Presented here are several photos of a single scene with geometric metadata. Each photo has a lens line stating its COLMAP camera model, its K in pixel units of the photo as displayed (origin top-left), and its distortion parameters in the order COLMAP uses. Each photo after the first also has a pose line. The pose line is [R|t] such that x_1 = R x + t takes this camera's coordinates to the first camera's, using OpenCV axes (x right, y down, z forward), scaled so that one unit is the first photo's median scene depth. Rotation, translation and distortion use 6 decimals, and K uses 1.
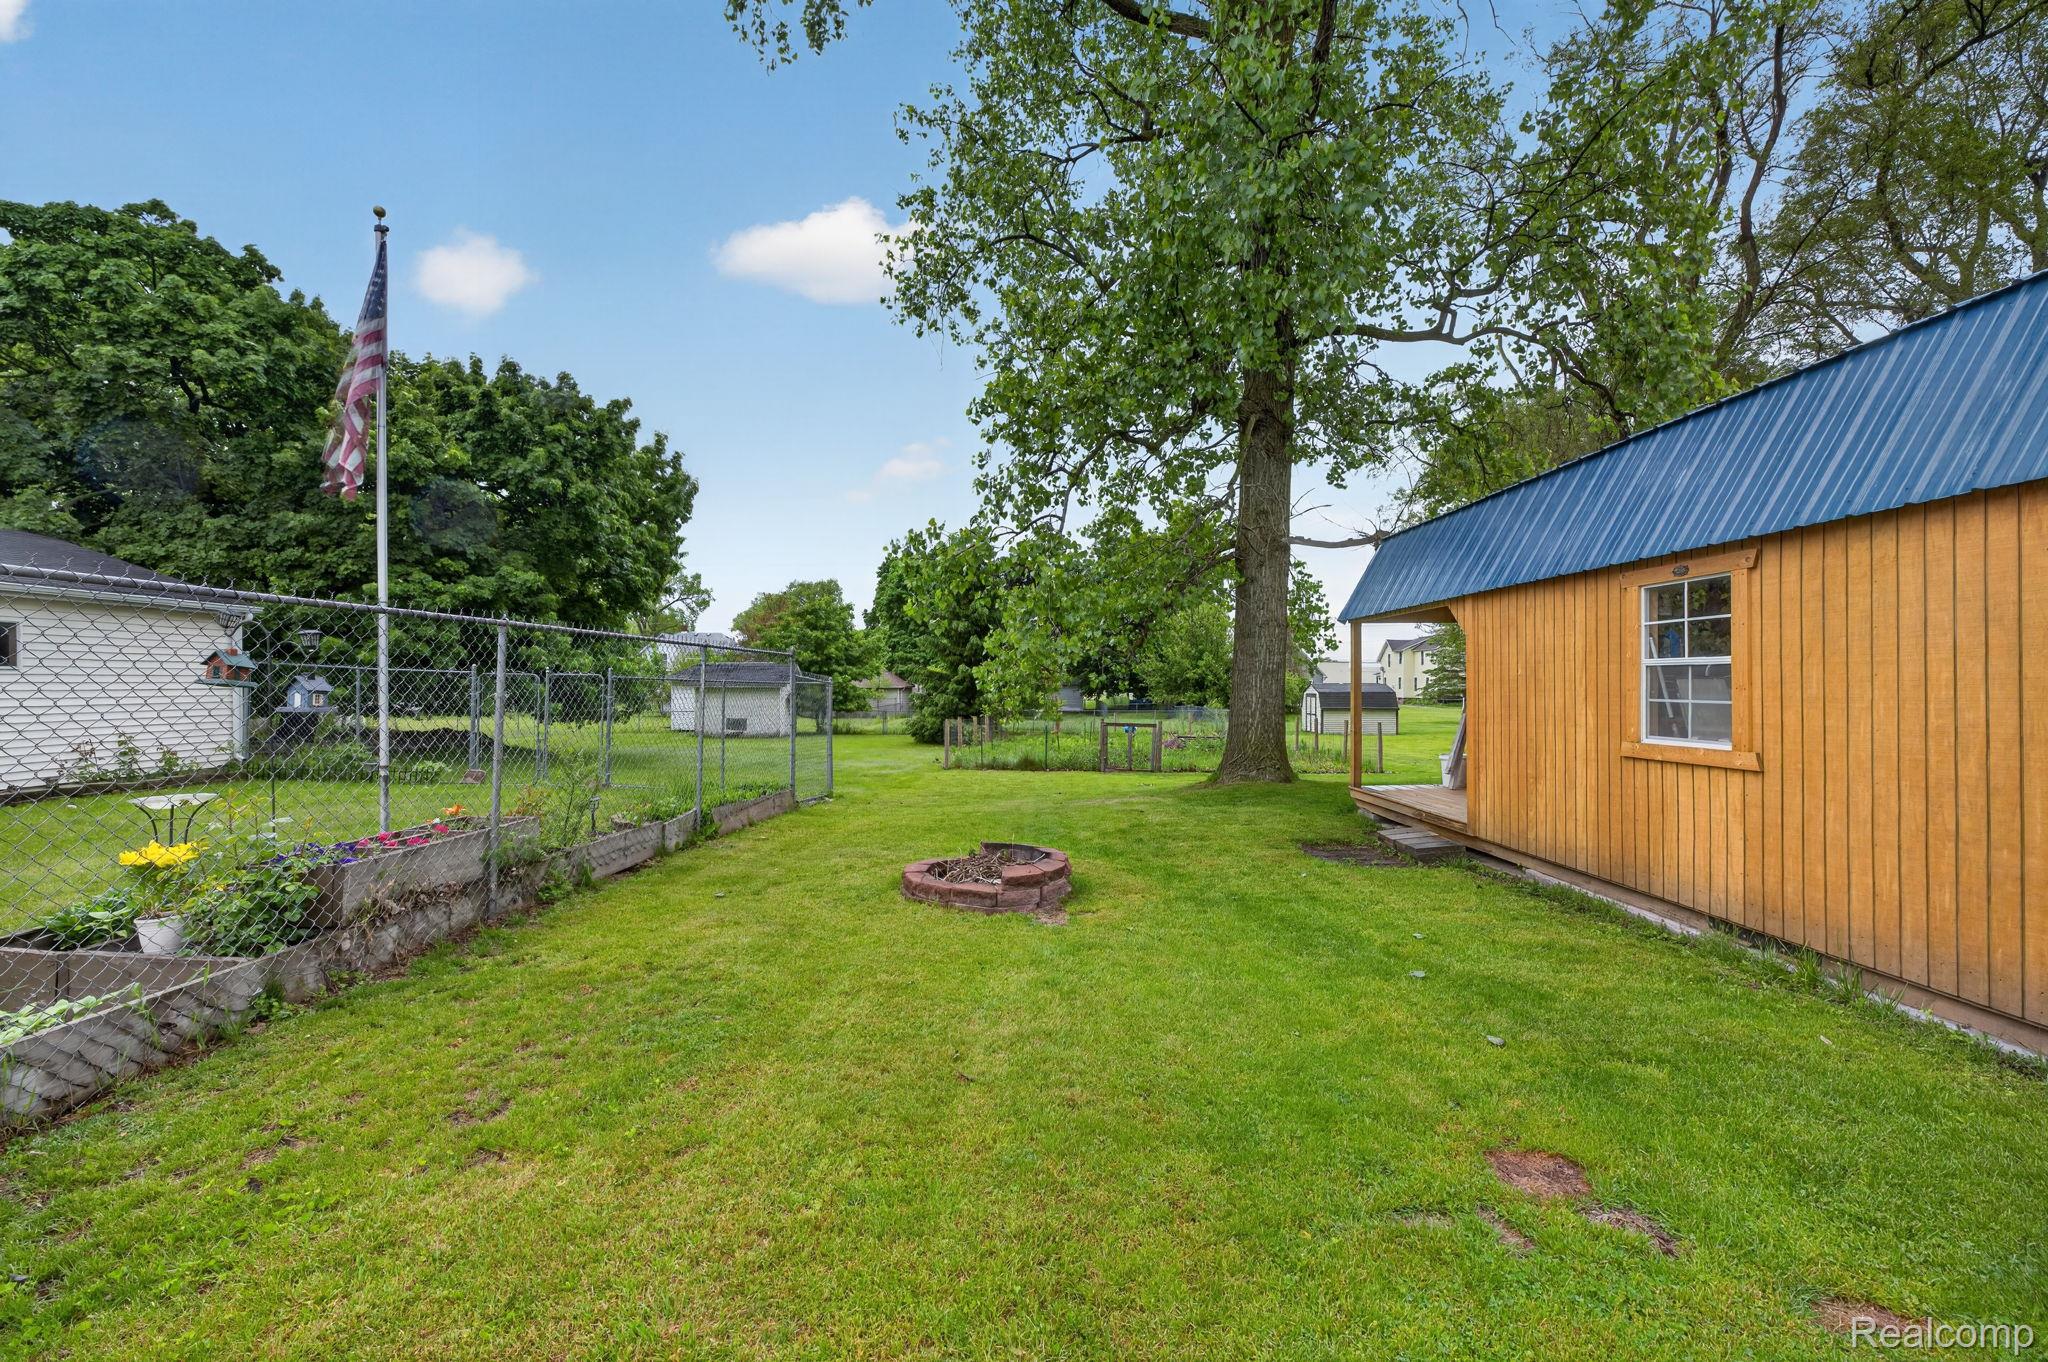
lens RADIAL K [[800.0, 0, 1028.3], [0, 800.0, 671.9], [0, 0, 1]] dist [0.006728, 0.000435]
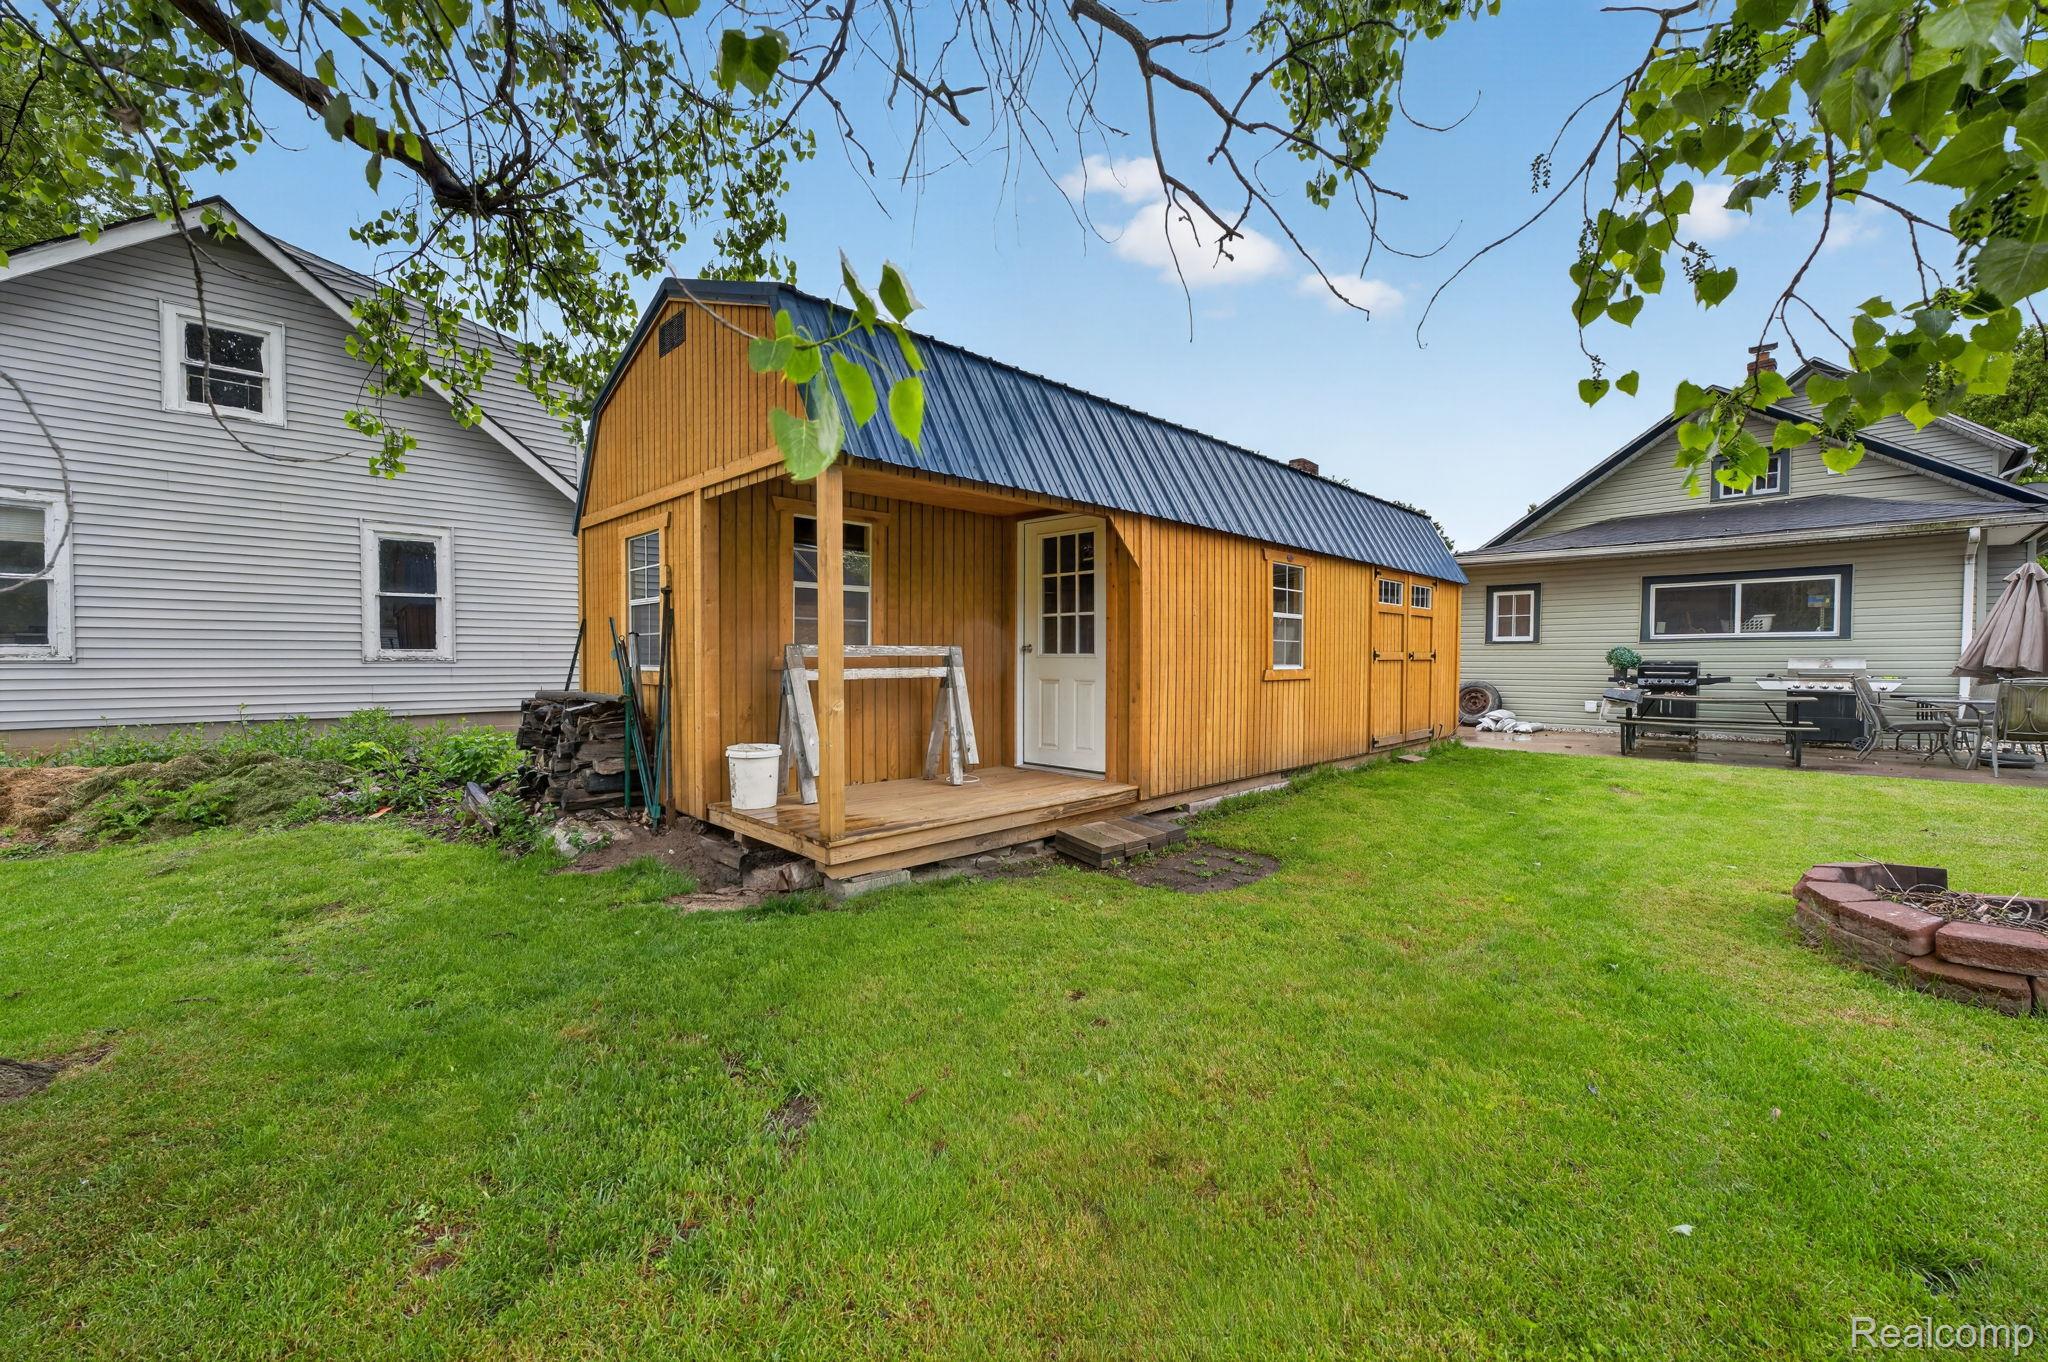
lens RADIAL K [[800.0, 0, 1028.3], [0, 800.0, 671.9], [0, 0, 1]] dist [0.006728, 0.000435]
pose [[-0.697410, -0.009472, 0.716609, 0.030511], [-0.005287, 0.999953, 0.008072, 0.078988], [-0.716653, 0.001841, -0.697428, 2.222246]]
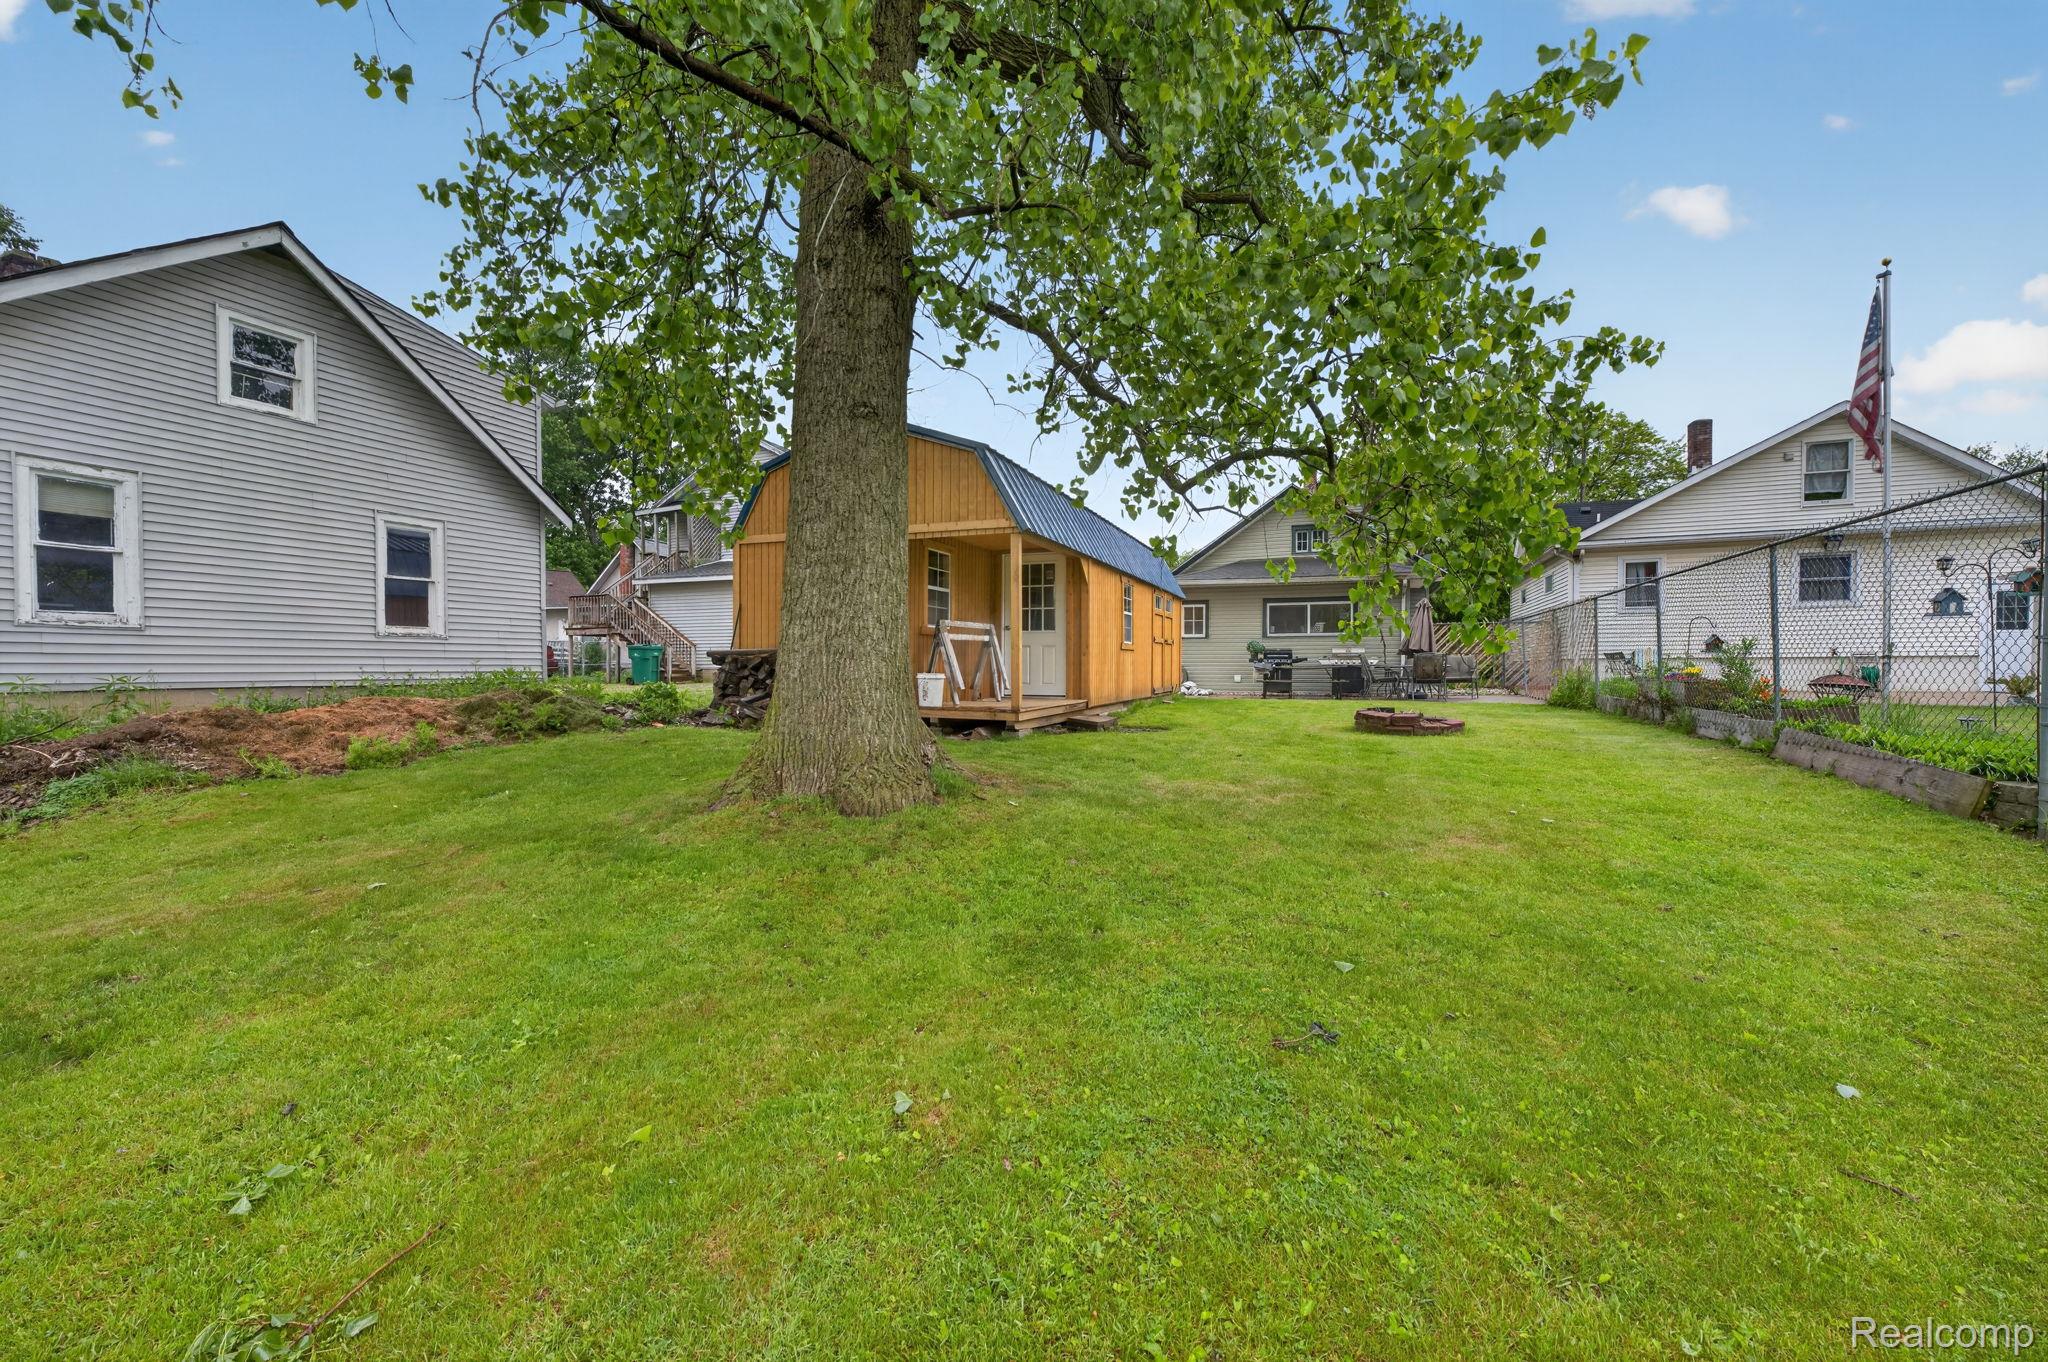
lens RADIAL K [[800.0, 0, 1028.3], [0, 800.0, 671.9], [0, 0, 1]] dist [0.006728, 0.000435]
pose [[-0.927622, 0.000956, 0.373519, 0.073115], [-0.000112, 0.999996, -0.002836, 0.175453], [-0.373521, -0.002672, -0.927618, 3.313947]]
